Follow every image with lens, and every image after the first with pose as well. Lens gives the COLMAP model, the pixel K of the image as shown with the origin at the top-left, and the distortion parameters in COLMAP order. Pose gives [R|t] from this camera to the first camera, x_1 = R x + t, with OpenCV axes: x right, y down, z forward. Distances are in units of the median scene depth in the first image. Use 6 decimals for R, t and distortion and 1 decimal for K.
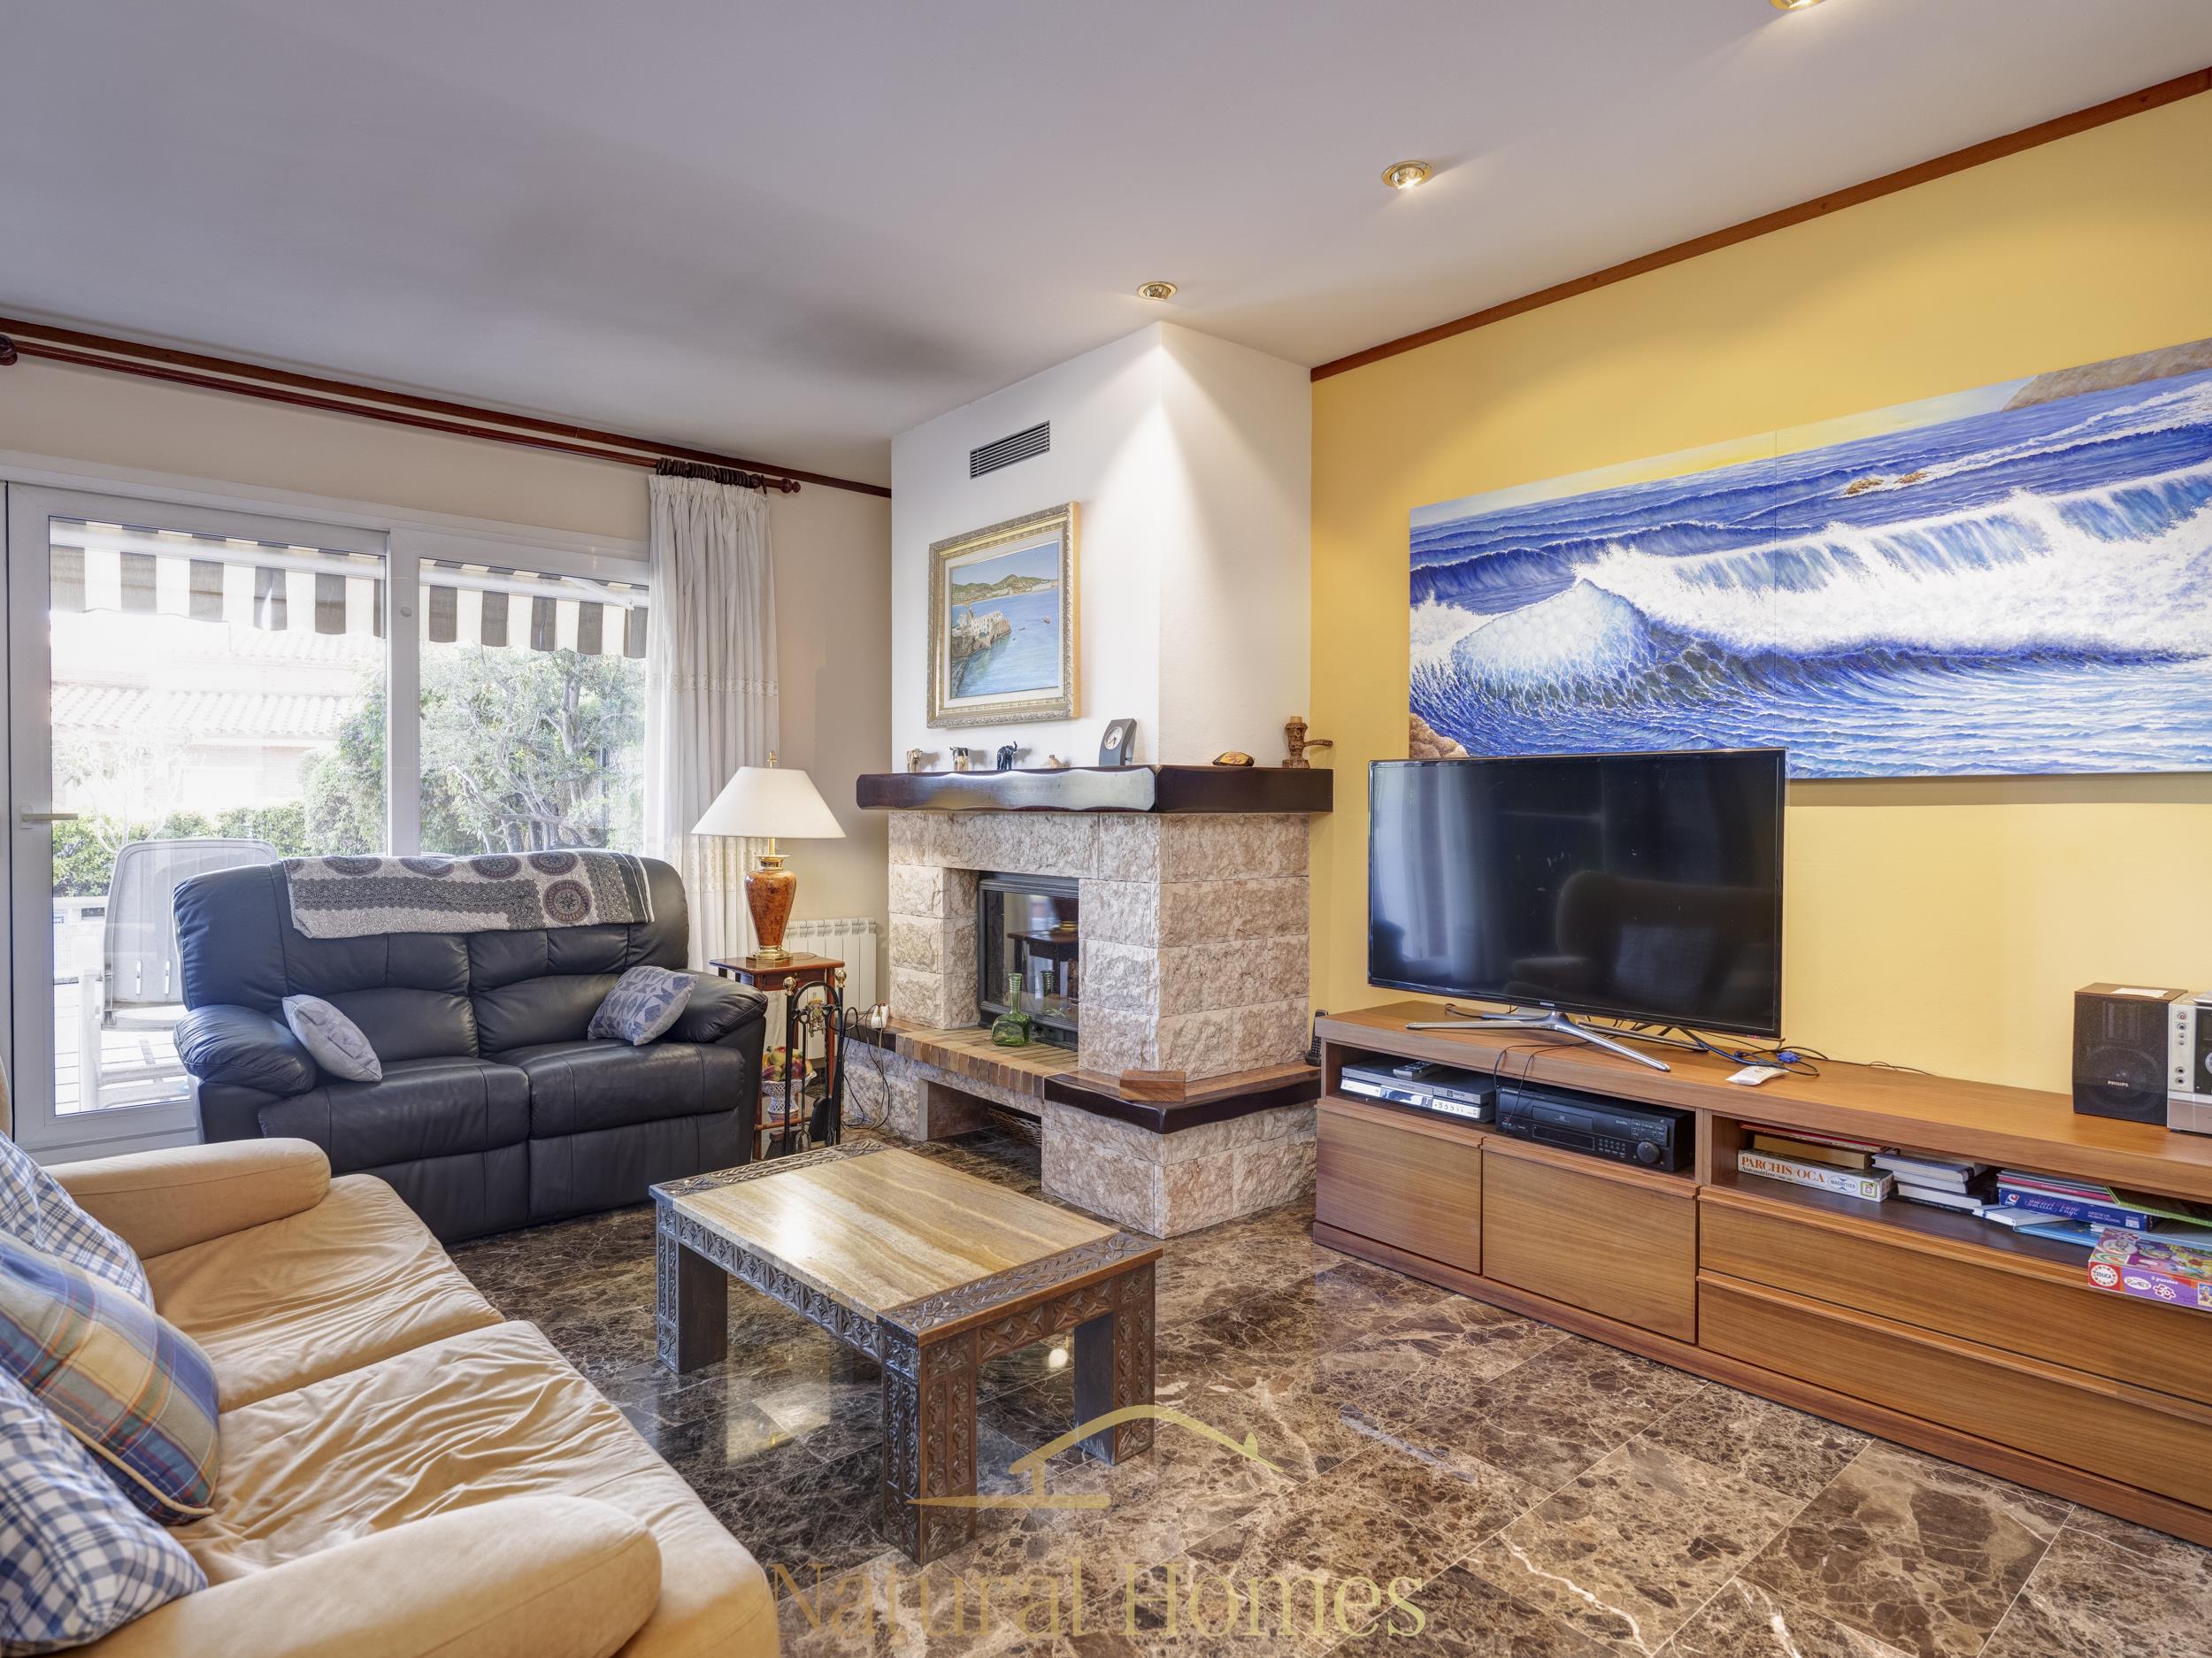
lens RADIAL K [[1204.8, 0, 1113.7], [0, 1204.8, 828.5], [0, 0, 1]] dist [0.001564, -0.003648]
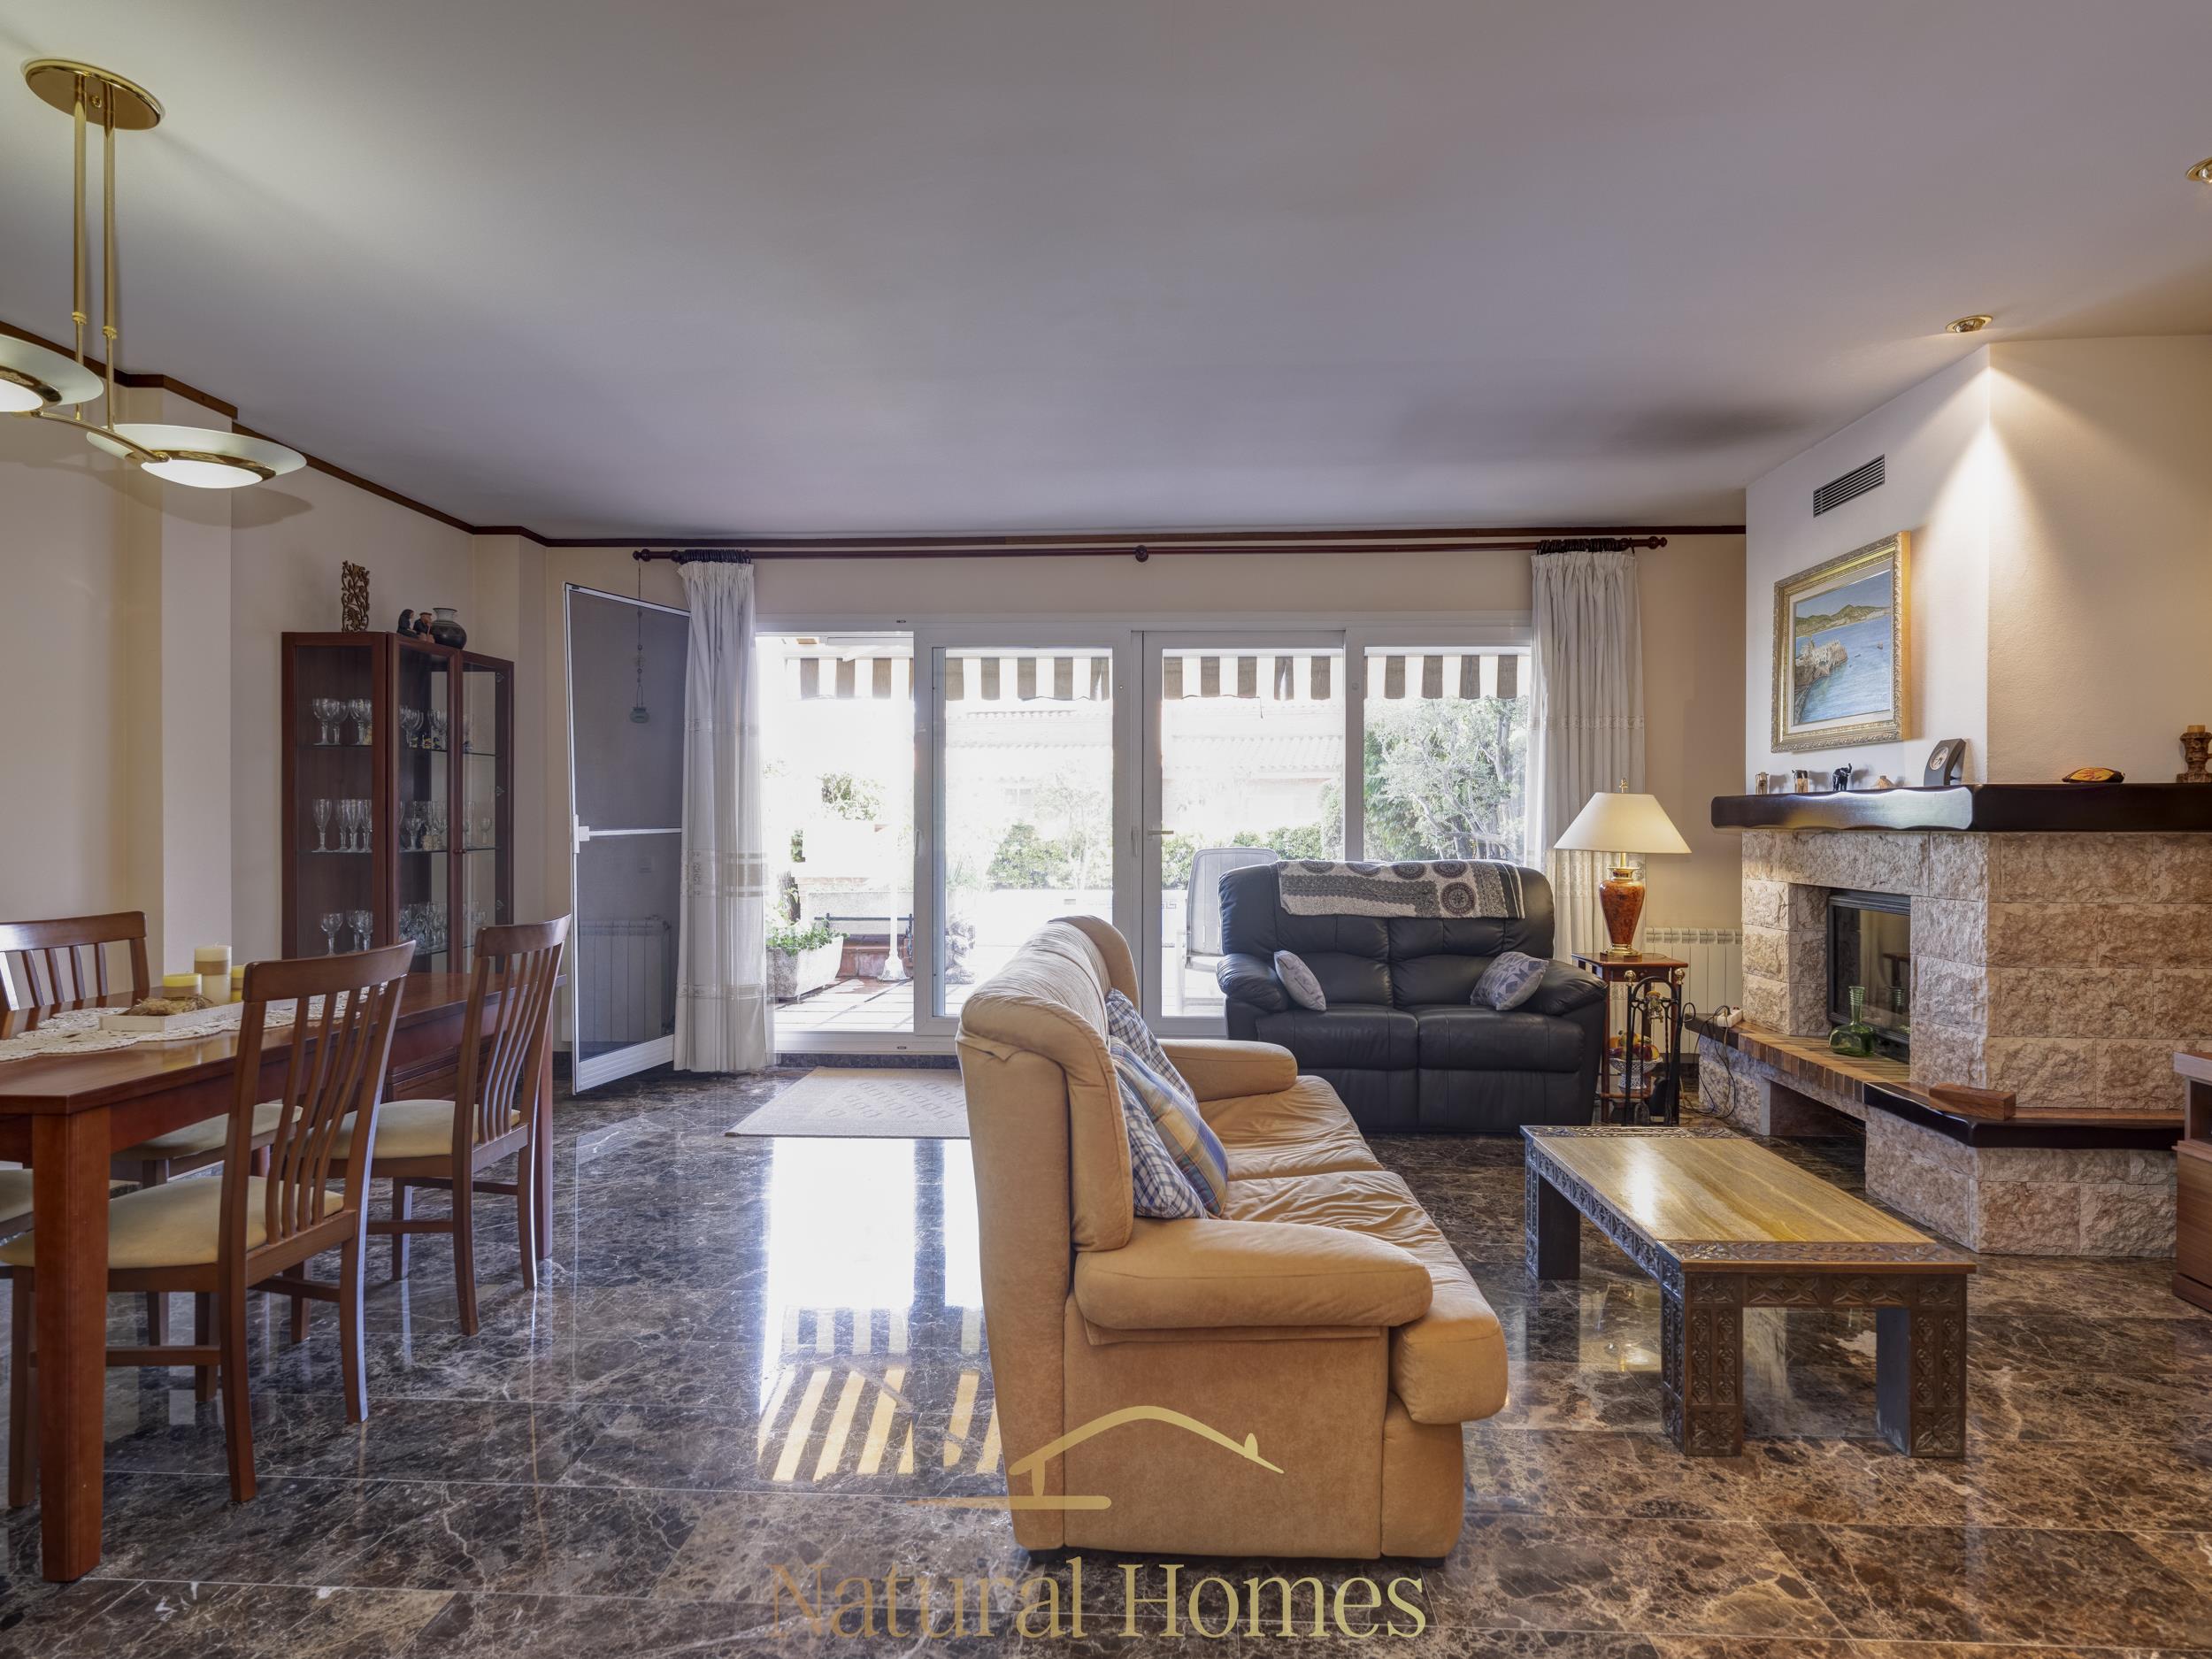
lens RADIAL K [[1204.8, 0, 1119.8], [0, 1204.8, 826.4], [0, 0, 1]] dist [0.001564, -0.003648]
pose [[0.722163, -0.000807, -0.691723, 0.207745], [-0.011616, 0.999844, -0.013293, 0.004381], [0.691626, 0.017634, 0.722041, -0.221370]]
